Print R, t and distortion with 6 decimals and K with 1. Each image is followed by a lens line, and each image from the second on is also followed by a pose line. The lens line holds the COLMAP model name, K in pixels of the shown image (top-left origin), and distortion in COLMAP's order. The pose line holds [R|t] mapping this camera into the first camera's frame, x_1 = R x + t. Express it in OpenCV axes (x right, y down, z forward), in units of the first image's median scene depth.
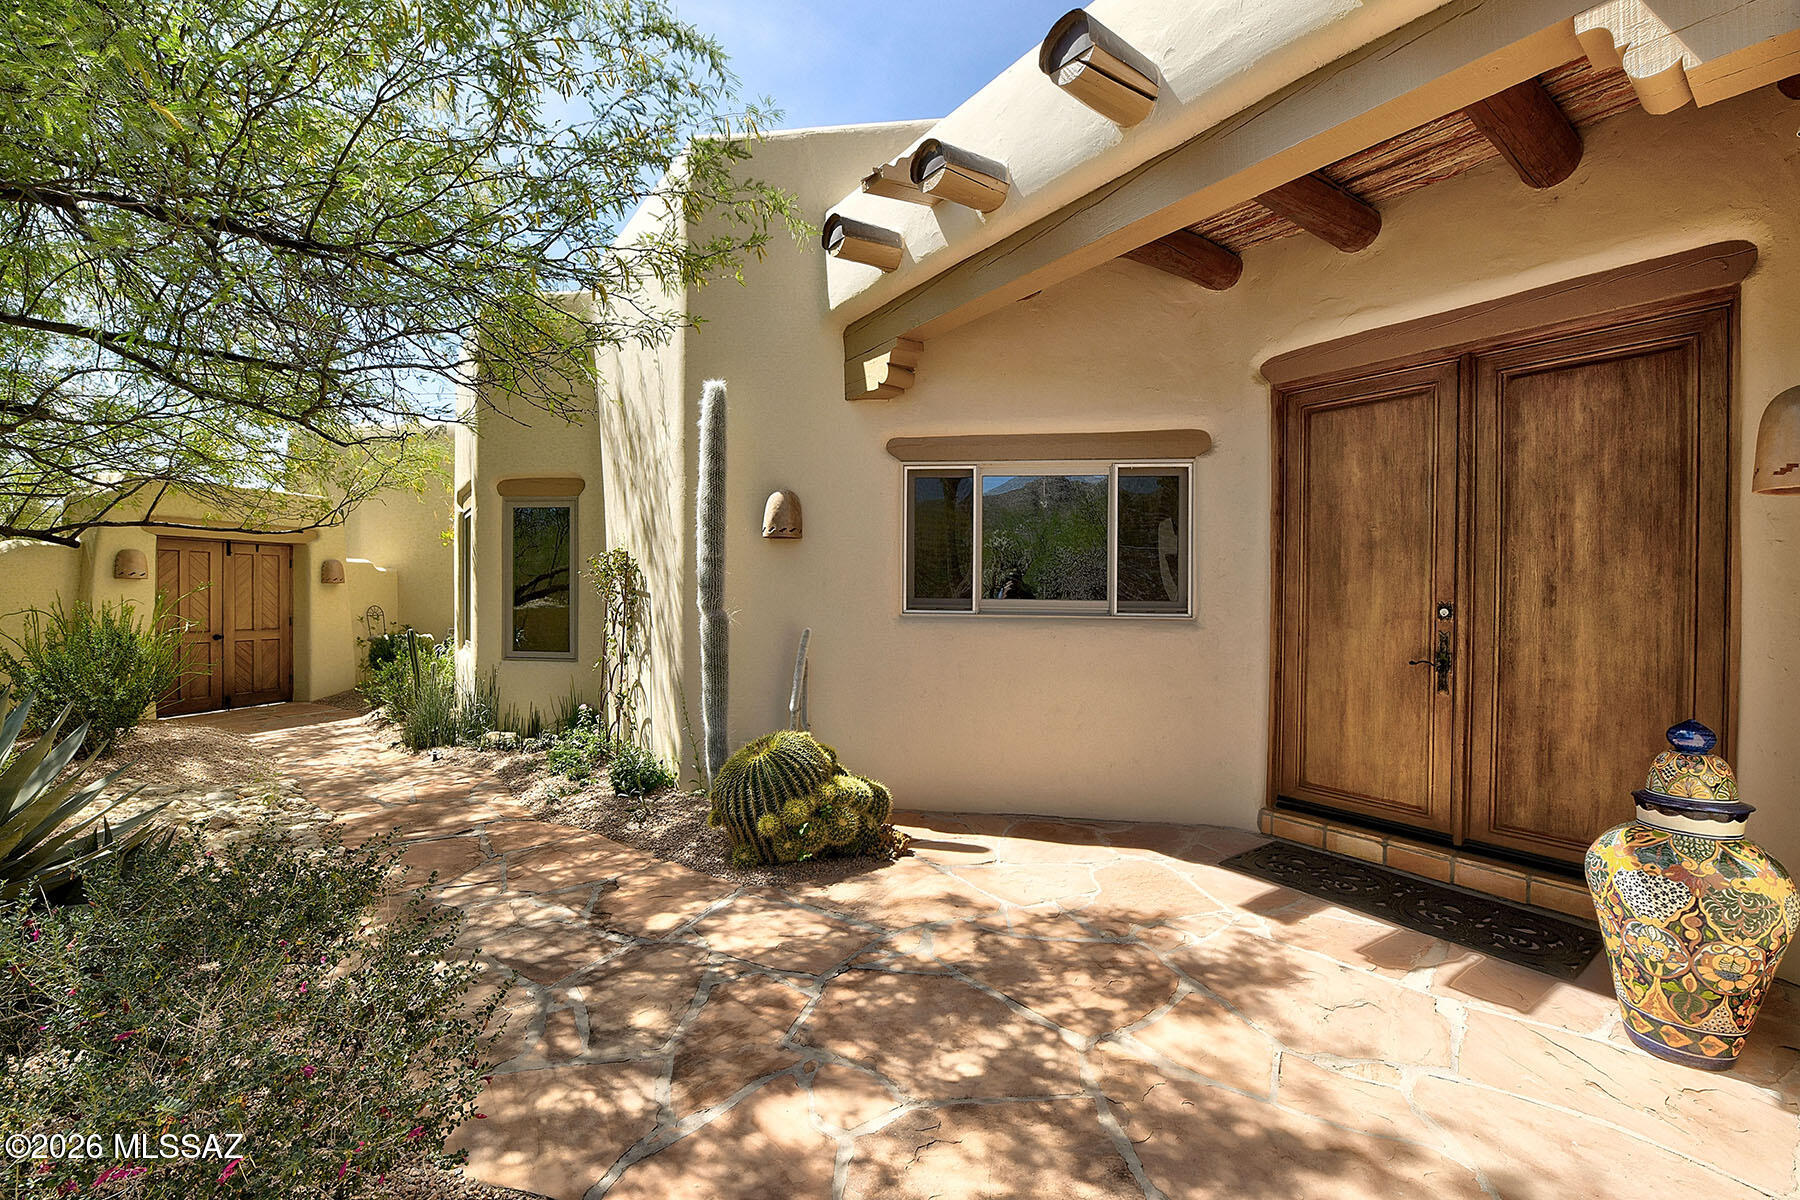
lens RADIAL K [[738.8, 0, 931.5], [0, 738.8, 578.8], [0, 0, 1]] dist [0.000337, -0.009527]
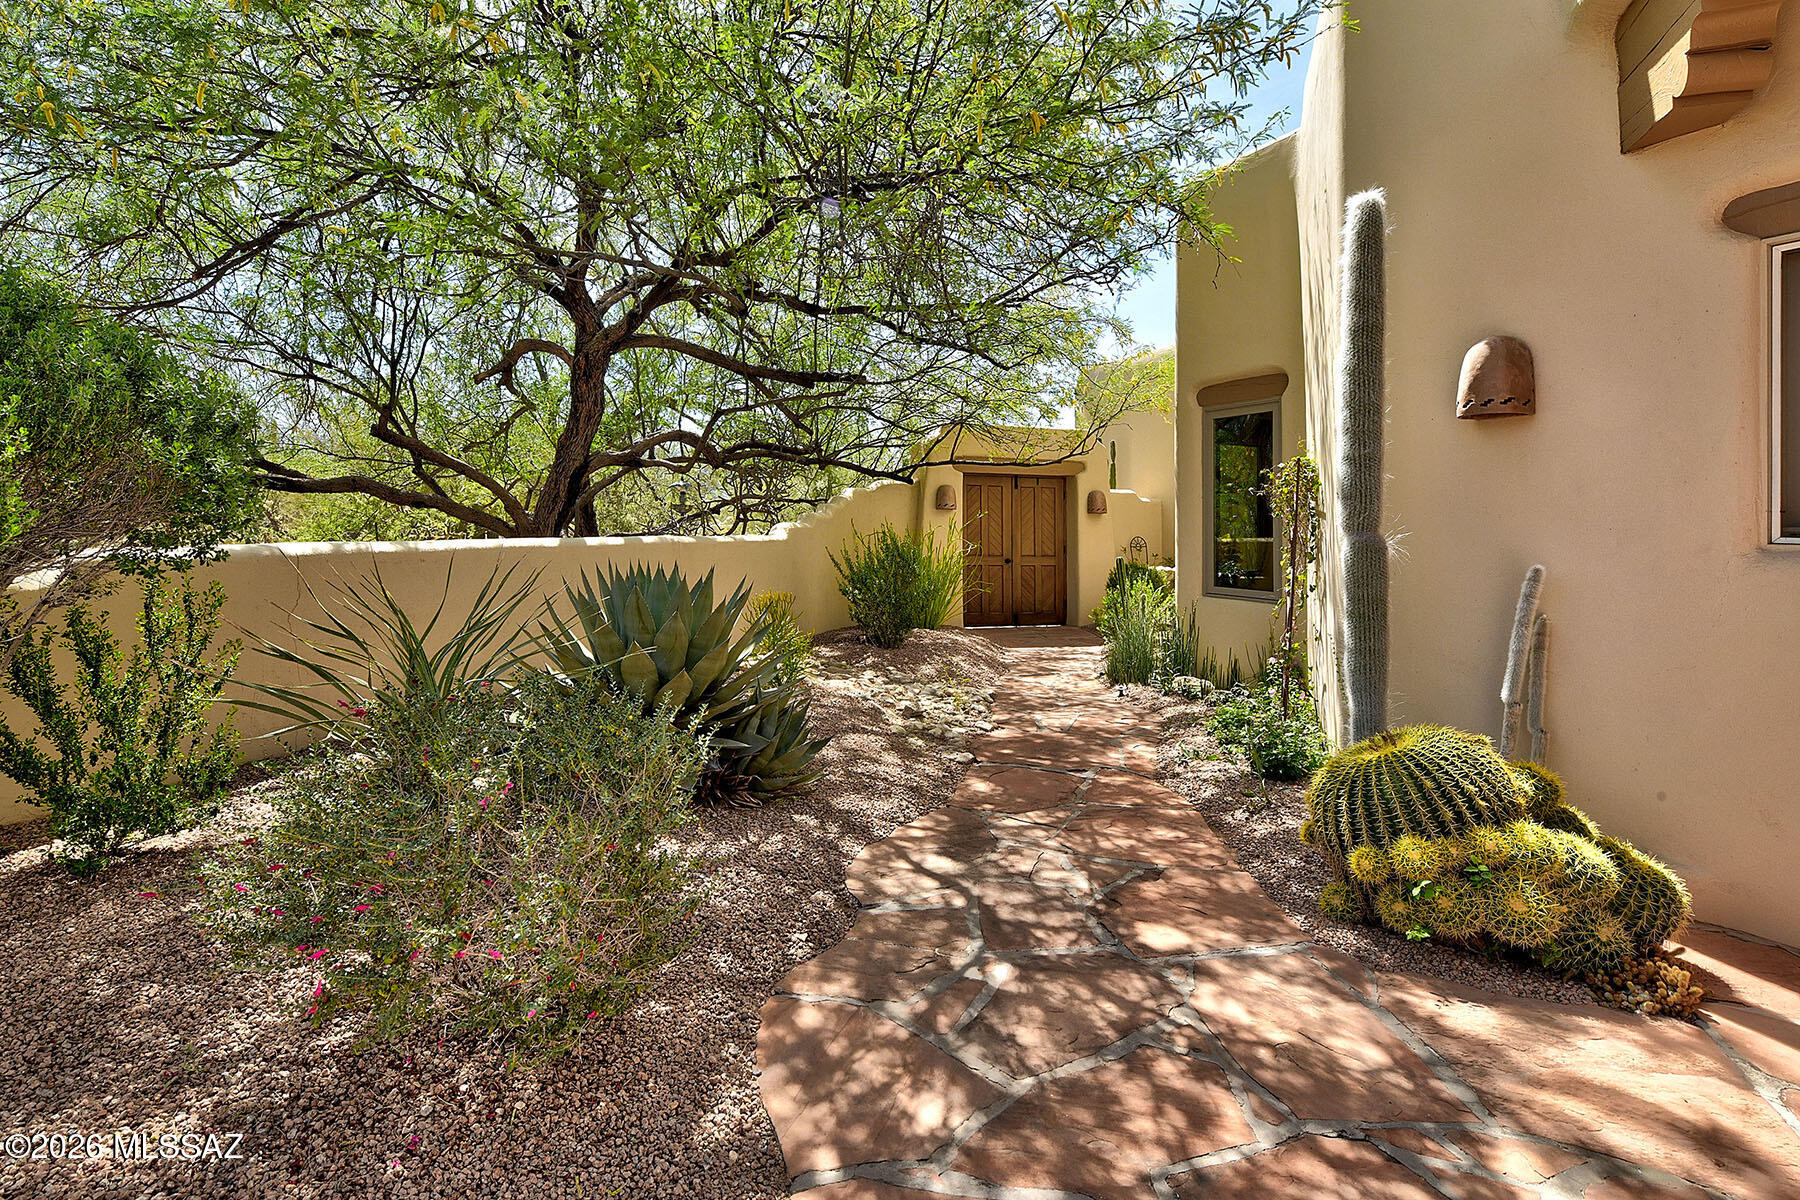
lens RADIAL K [[891.4, 0, 880.3], [0, 891.4, 523.1], [0, 0, 1]] dist [-0.008782, -0.001077]
pose [[0.521315, -0.002035, -0.853362, 0.177333], [0.007148, 0.999972, 0.001982, 0.031205], [0.853335, -0.007134, 0.521315, 0.209752]]
